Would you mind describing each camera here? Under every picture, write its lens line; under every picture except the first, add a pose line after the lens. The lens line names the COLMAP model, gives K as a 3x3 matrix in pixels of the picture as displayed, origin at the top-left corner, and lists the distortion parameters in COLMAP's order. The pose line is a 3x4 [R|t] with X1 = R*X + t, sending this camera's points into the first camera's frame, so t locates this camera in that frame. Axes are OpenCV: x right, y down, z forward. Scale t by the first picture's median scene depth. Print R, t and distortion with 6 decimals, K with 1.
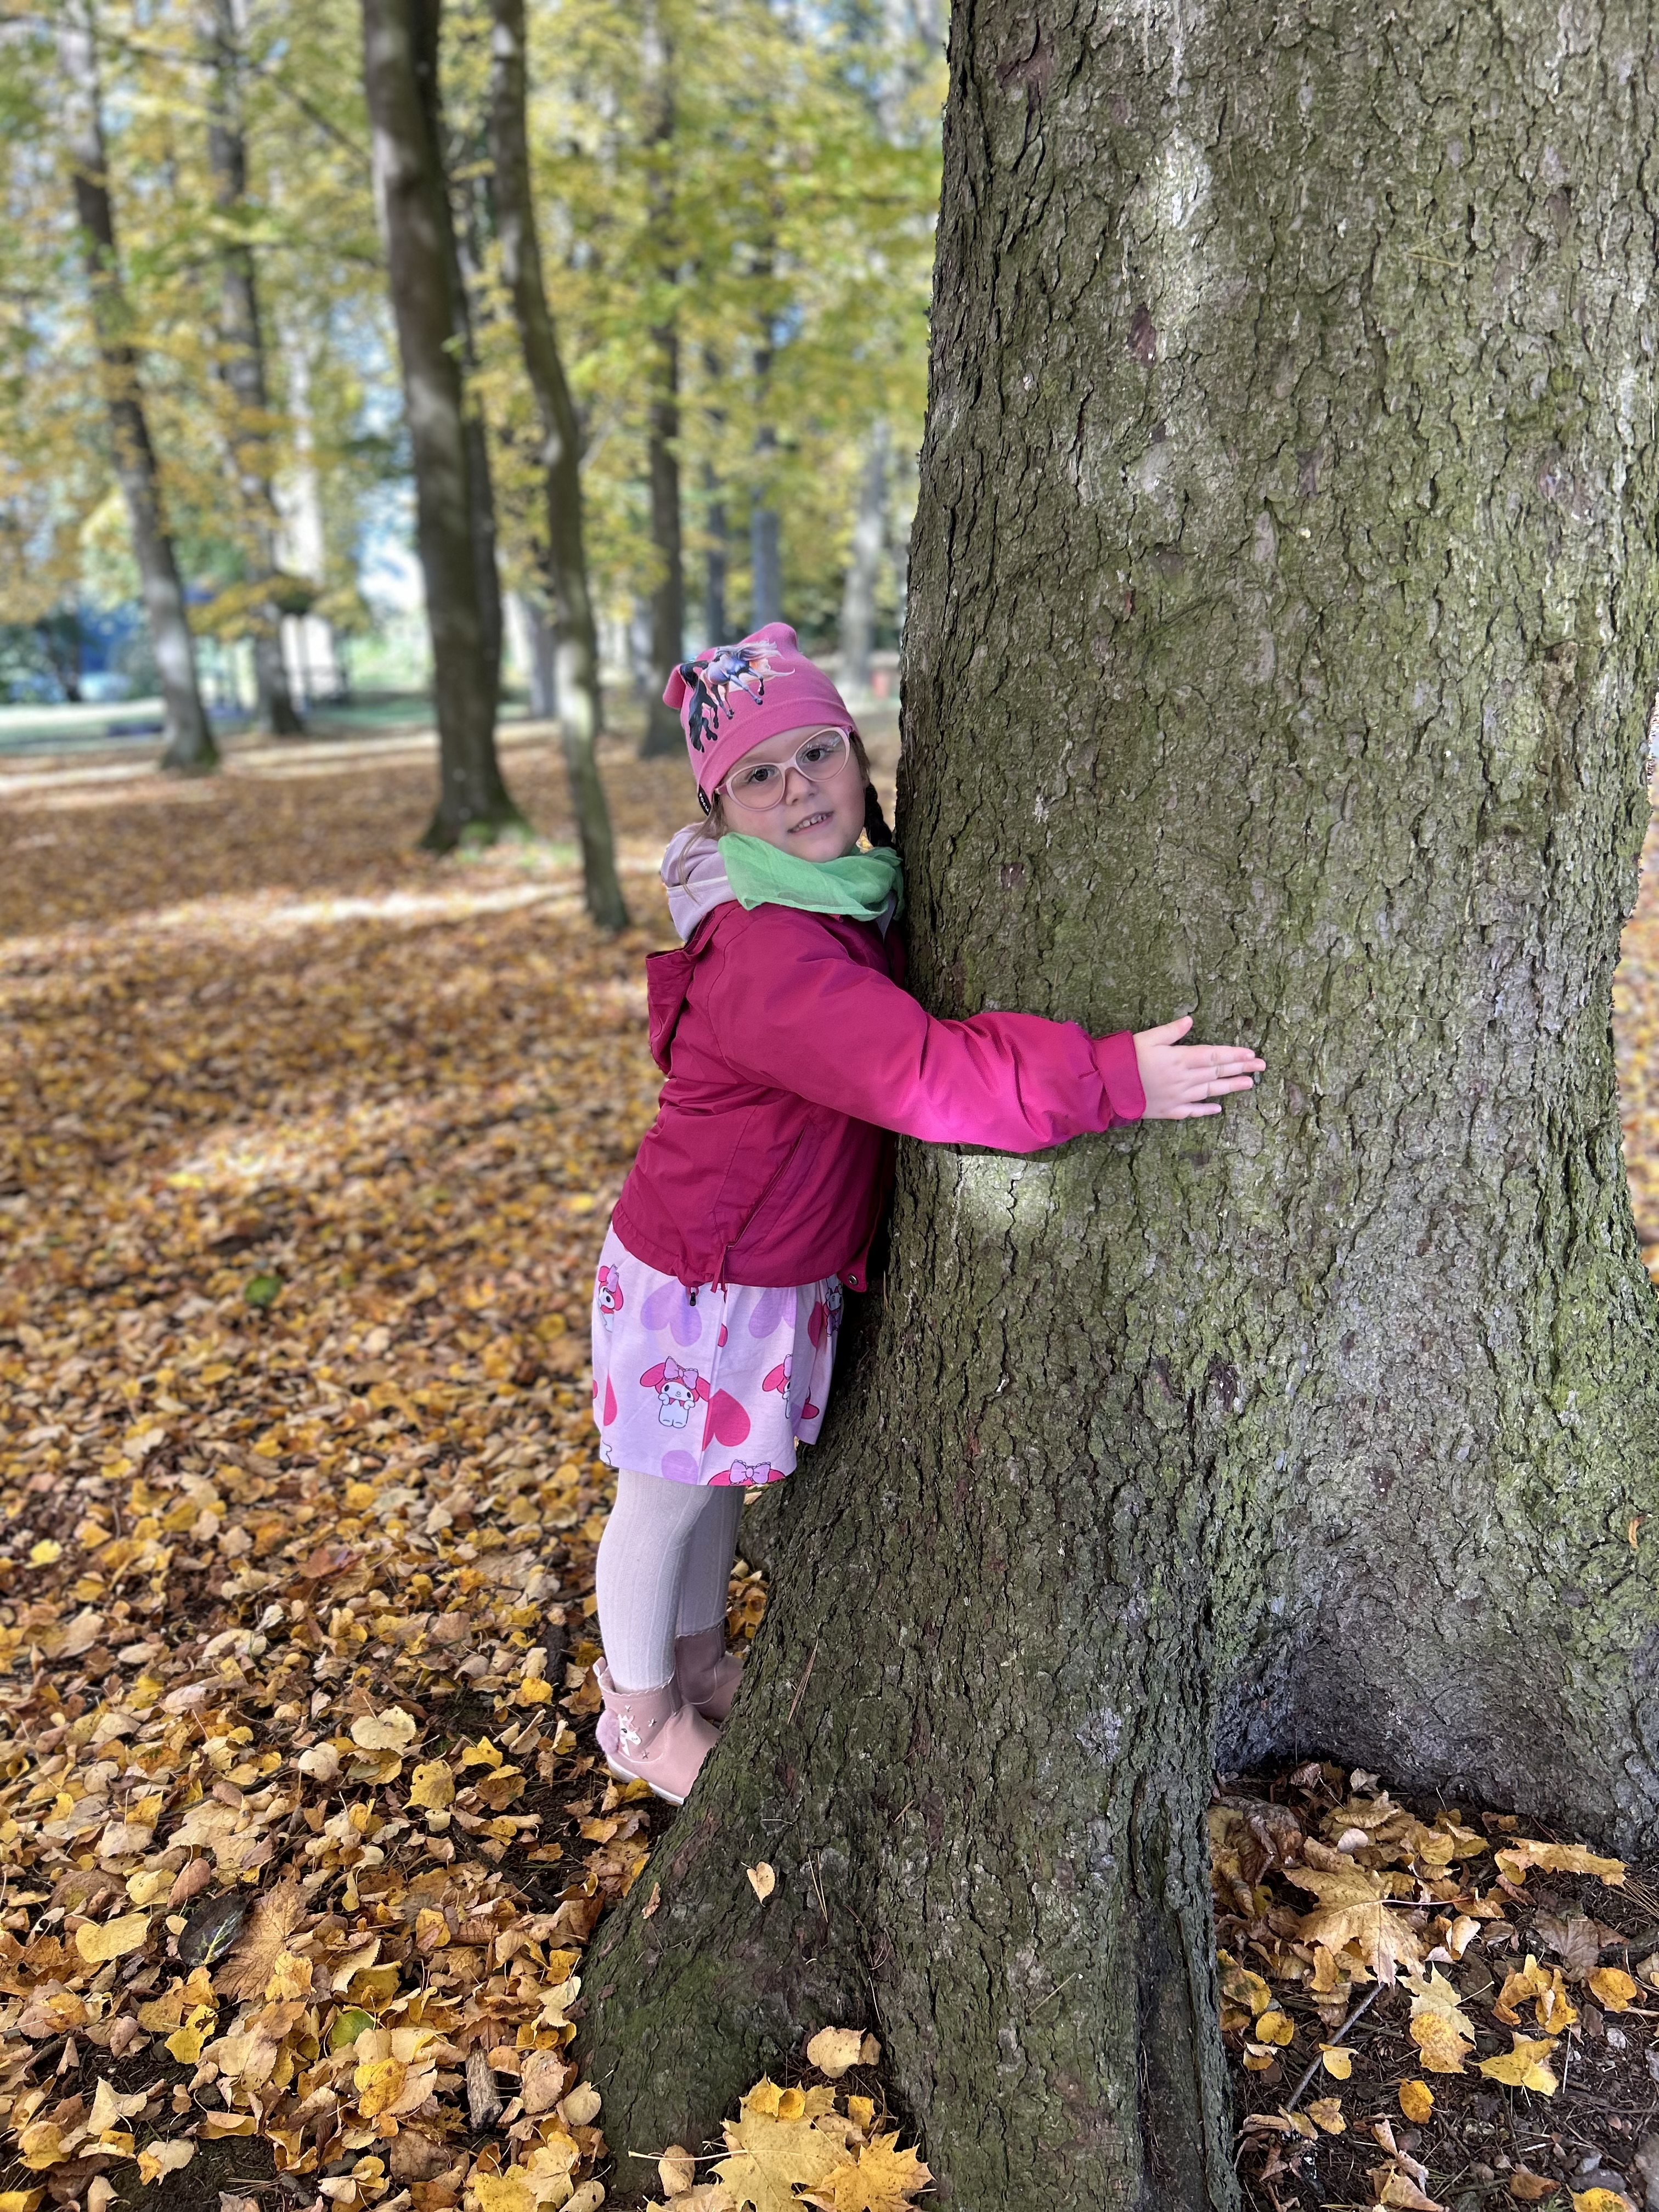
lens RADIAL K [[1669.9, 0, 831.7], [0, 1669.9, 1113.8], [0, 0, 1]] dist [0.034487, -0.045000]
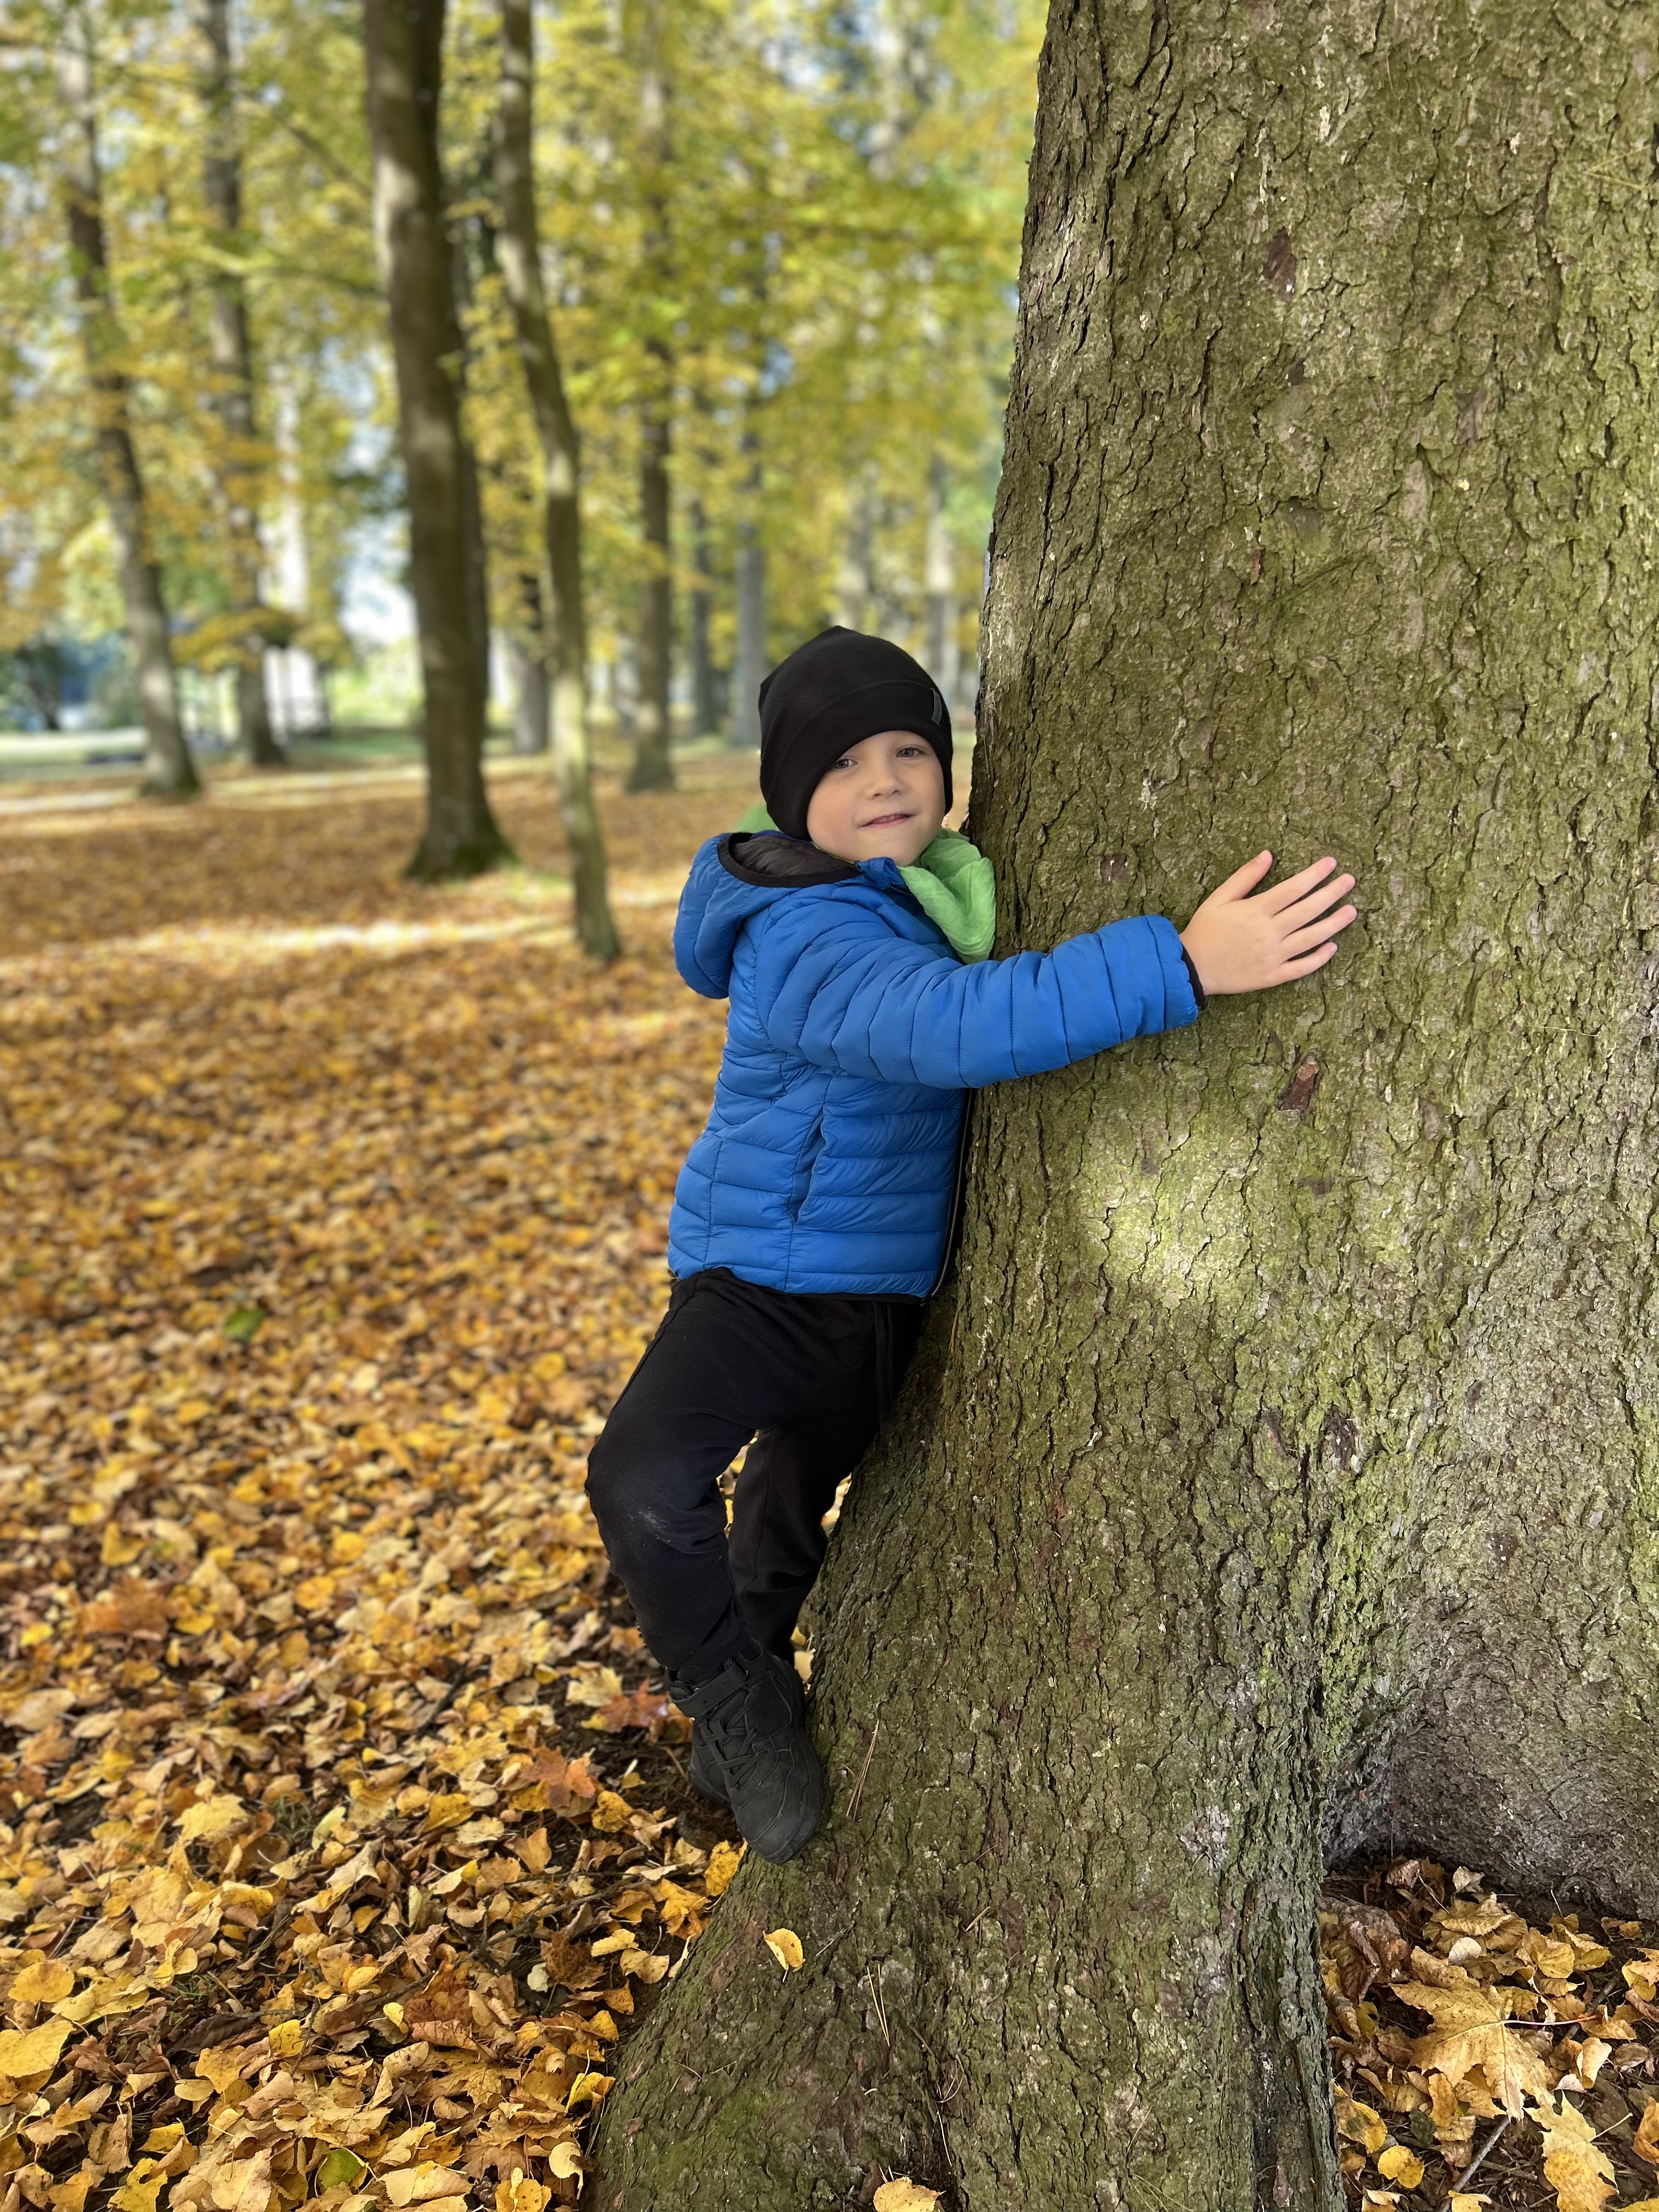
lens RADIAL K [[1669.9, 0, 828.9], [0, 1669.9, 1107.9], [0, 0, 1]] dist [0.034487, -0.045000]
pose [[0.999802, 0.013988, 0.014158, -0.052122], [-0.013581, 0.999503, -0.028458, 0.012834], [-0.014549, 0.028260, 0.999495, 0.098714]]
